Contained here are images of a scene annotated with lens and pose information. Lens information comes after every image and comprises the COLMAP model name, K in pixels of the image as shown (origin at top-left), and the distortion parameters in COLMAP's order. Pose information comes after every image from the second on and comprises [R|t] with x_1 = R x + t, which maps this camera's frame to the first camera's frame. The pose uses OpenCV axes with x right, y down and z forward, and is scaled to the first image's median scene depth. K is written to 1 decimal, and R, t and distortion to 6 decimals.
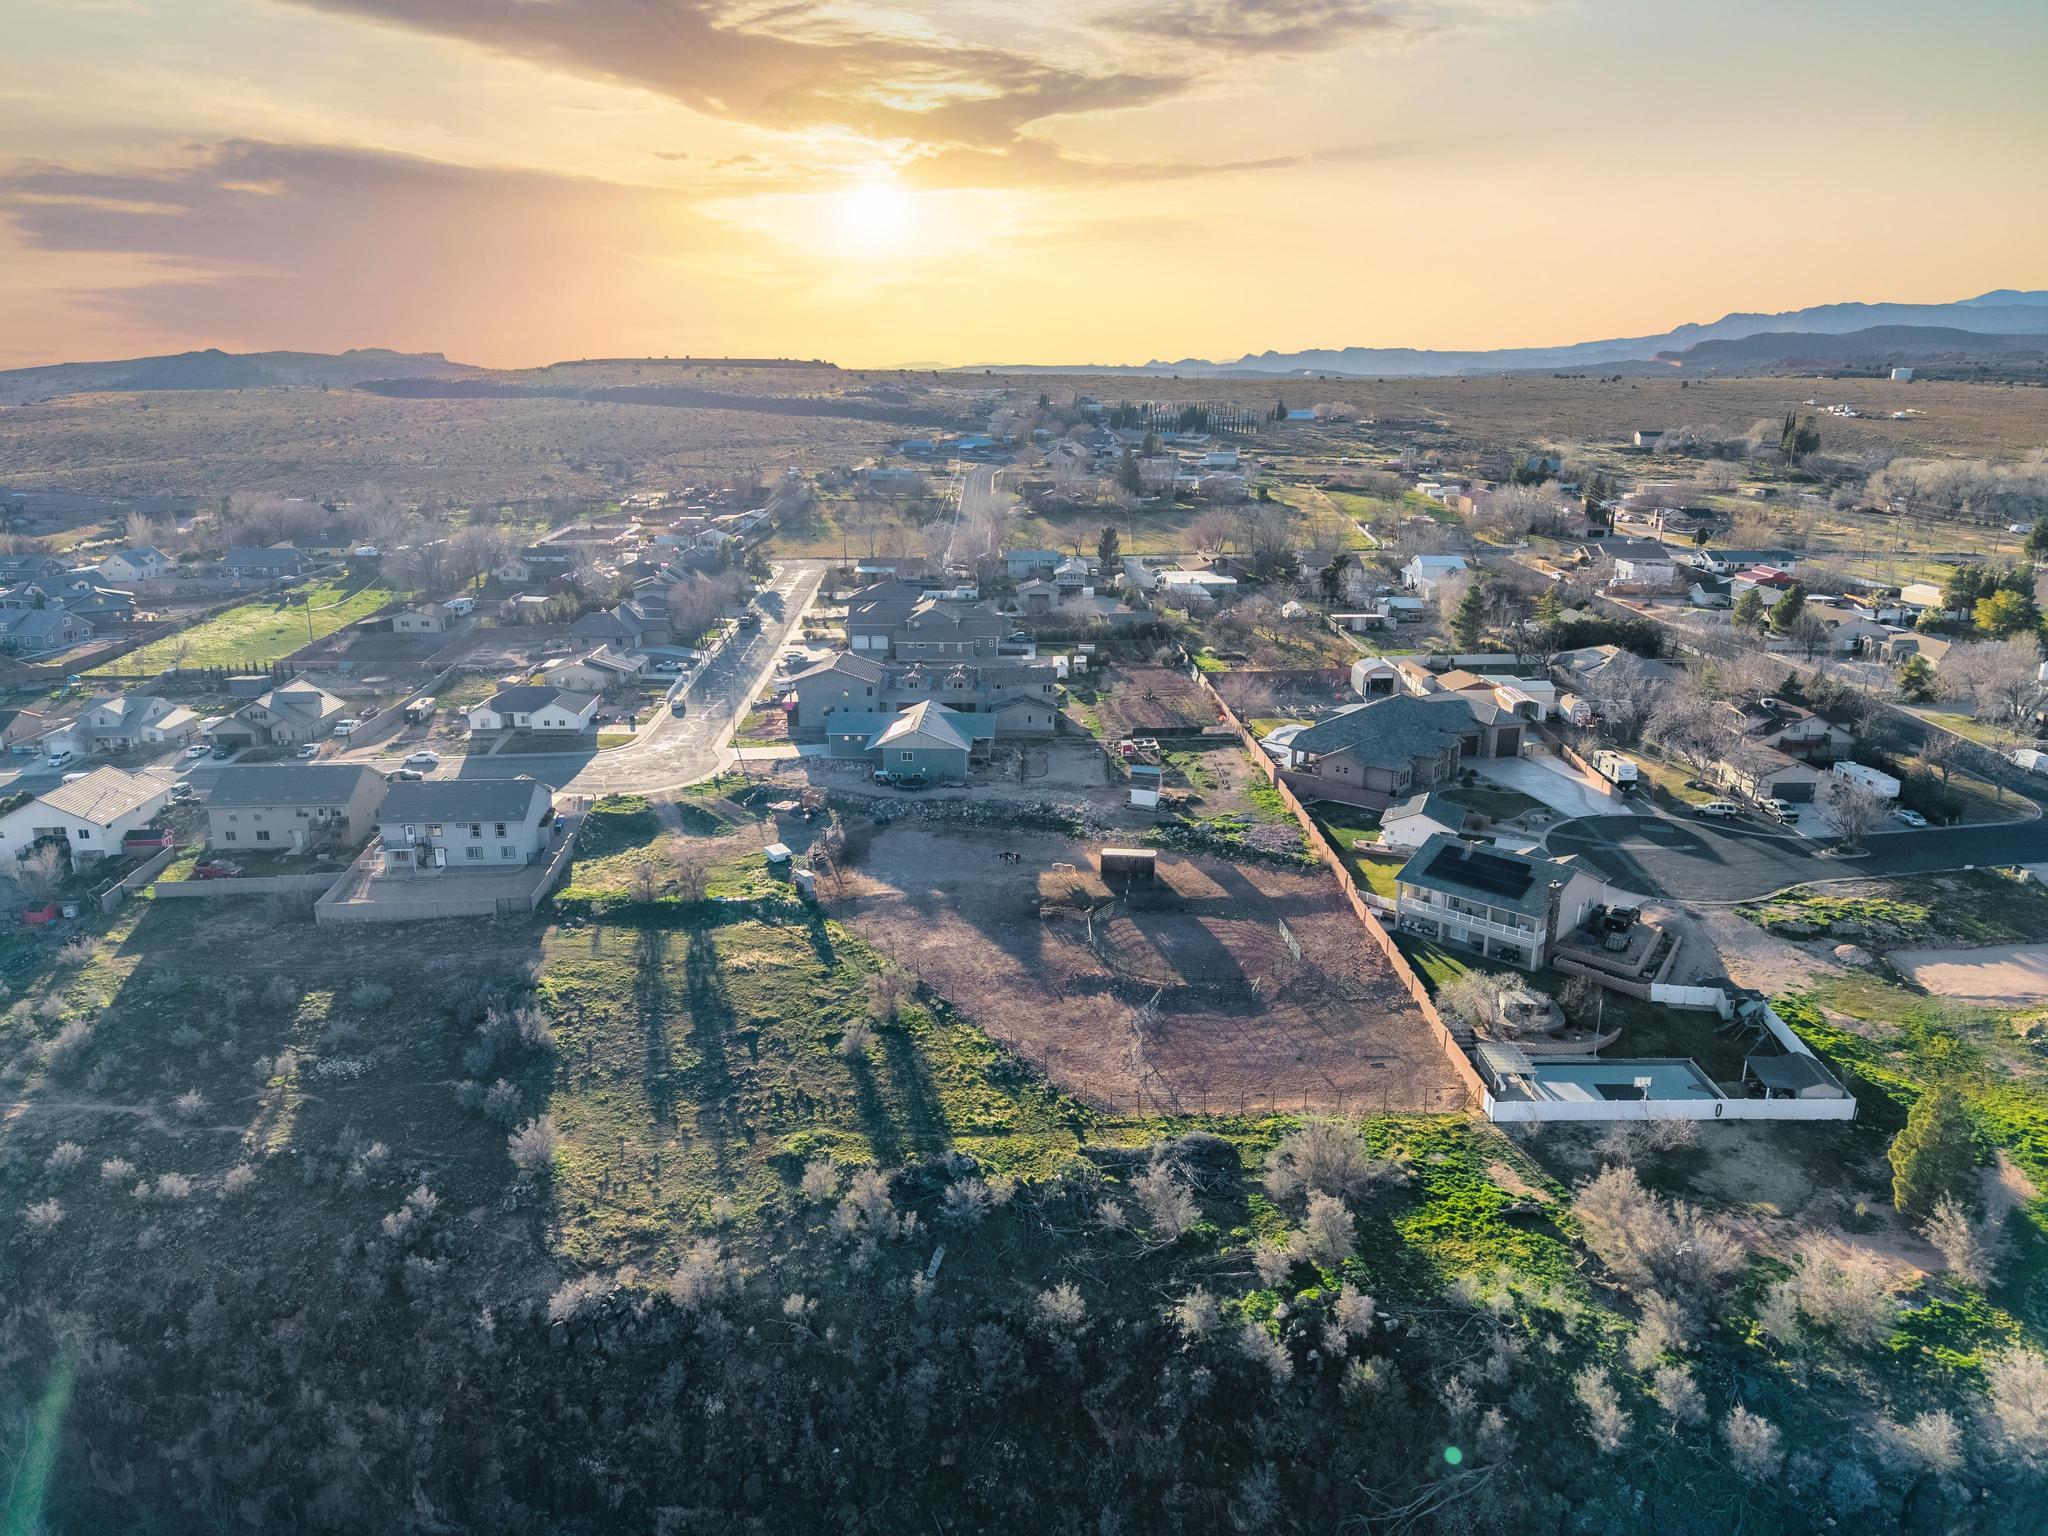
lens RADIAL K [[1369.7, 0, 1020.6], [0, 1369.7, 762.8], [0, 0, 1]] dist [0.019762, -0.020747]
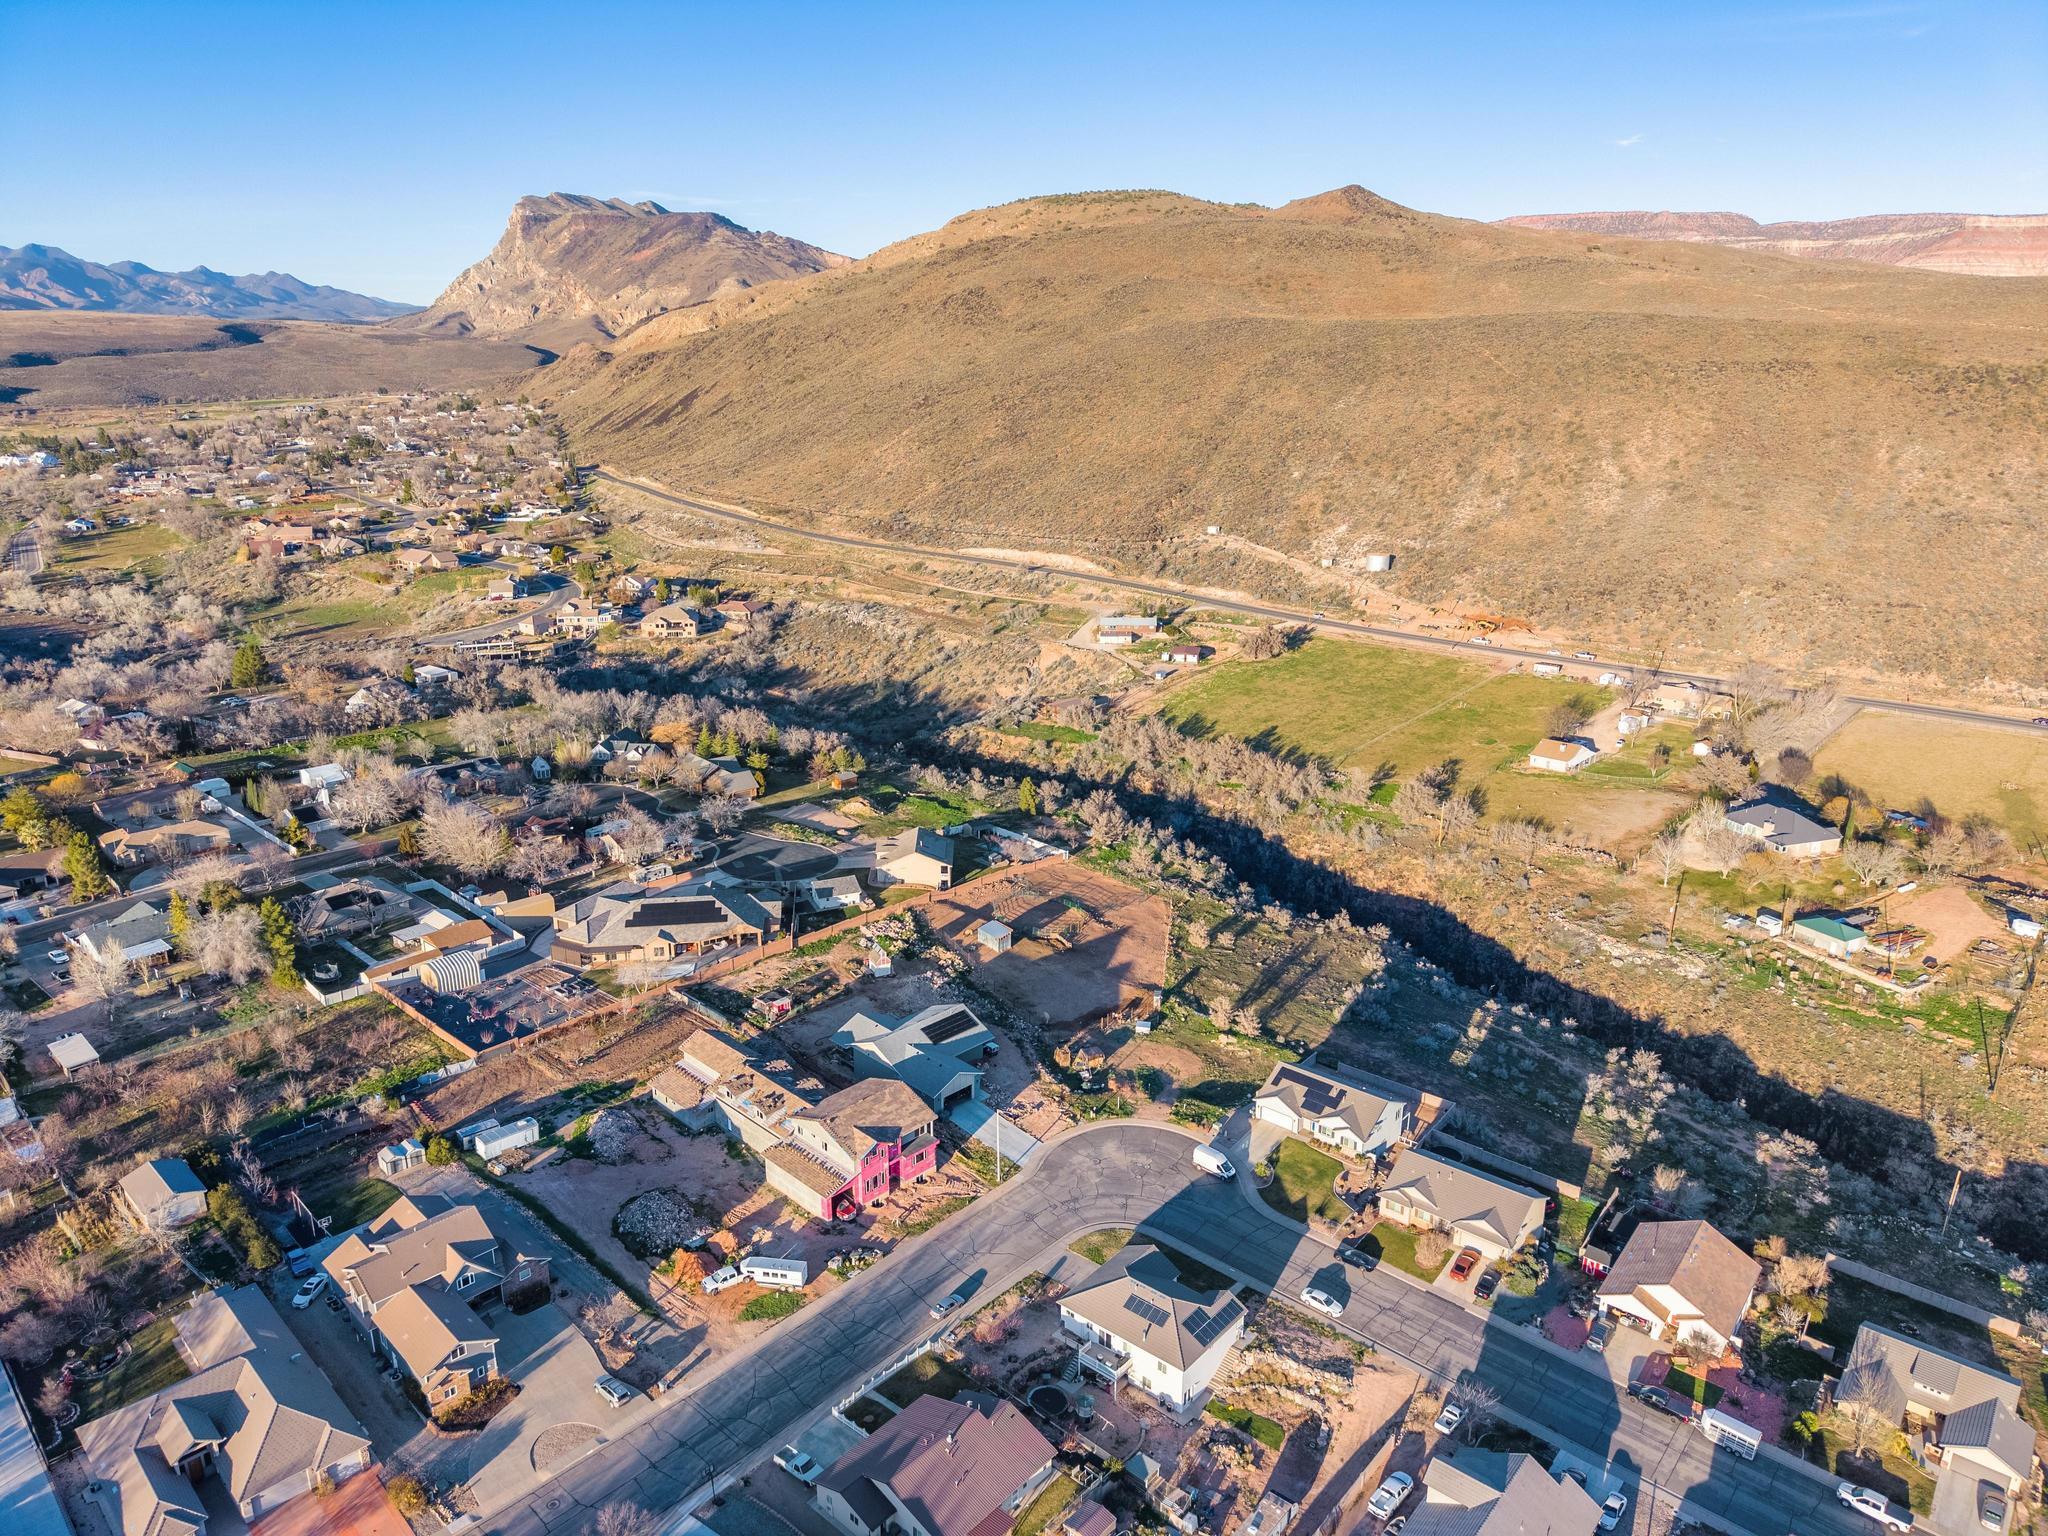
lens RADIAL K [[1369.7, 0, 1019.9], [0, 1369.7, 759.5], [0, 0, 1]] dist [0.019762, -0.020747]
pose [[-0.717253, -0.202493, 0.666742, -1.125335], [0.181033, 0.869838, 0.458922, -0.973403], [-0.672886, 0.449866, -0.587236, 2.089565]]
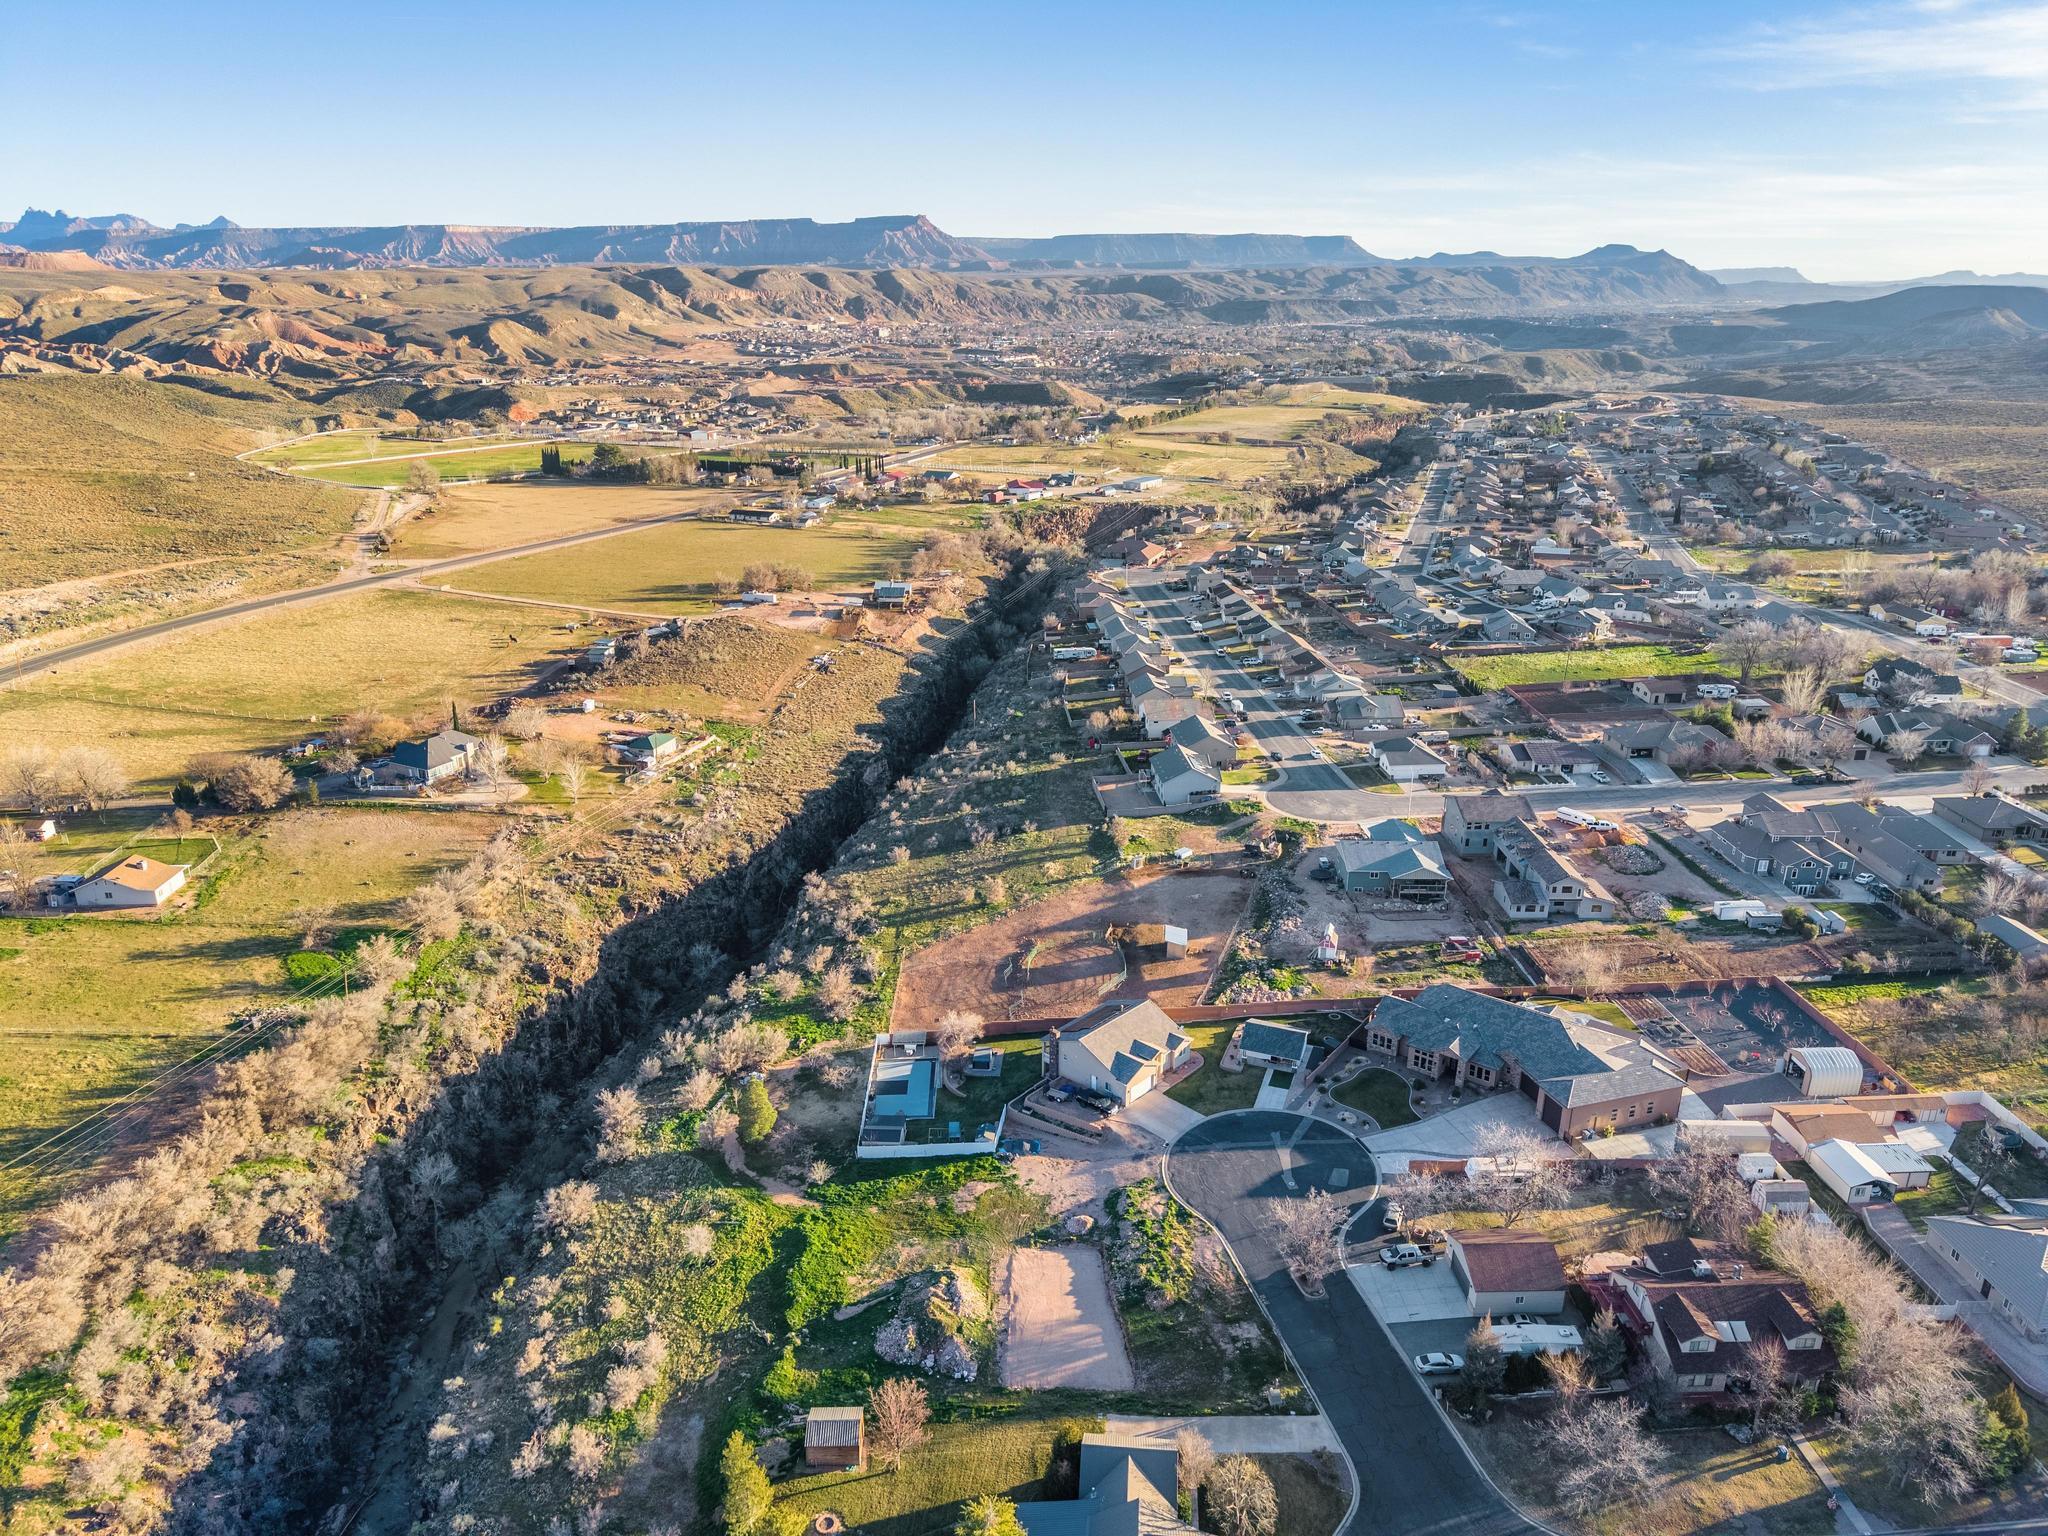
lens RADIAL K [[1369.7, 0, 1022.0], [0, 1369.7, 759.1], [0, 0, 1]] dist [0.019762, -0.020747]
pose [[0.014849, 0.320890, -0.947000, 1.604302], [-0.267074, 0.913967, 0.305509, -0.584072], [0.963562, 0.248383, 0.099273, 0.724150]]
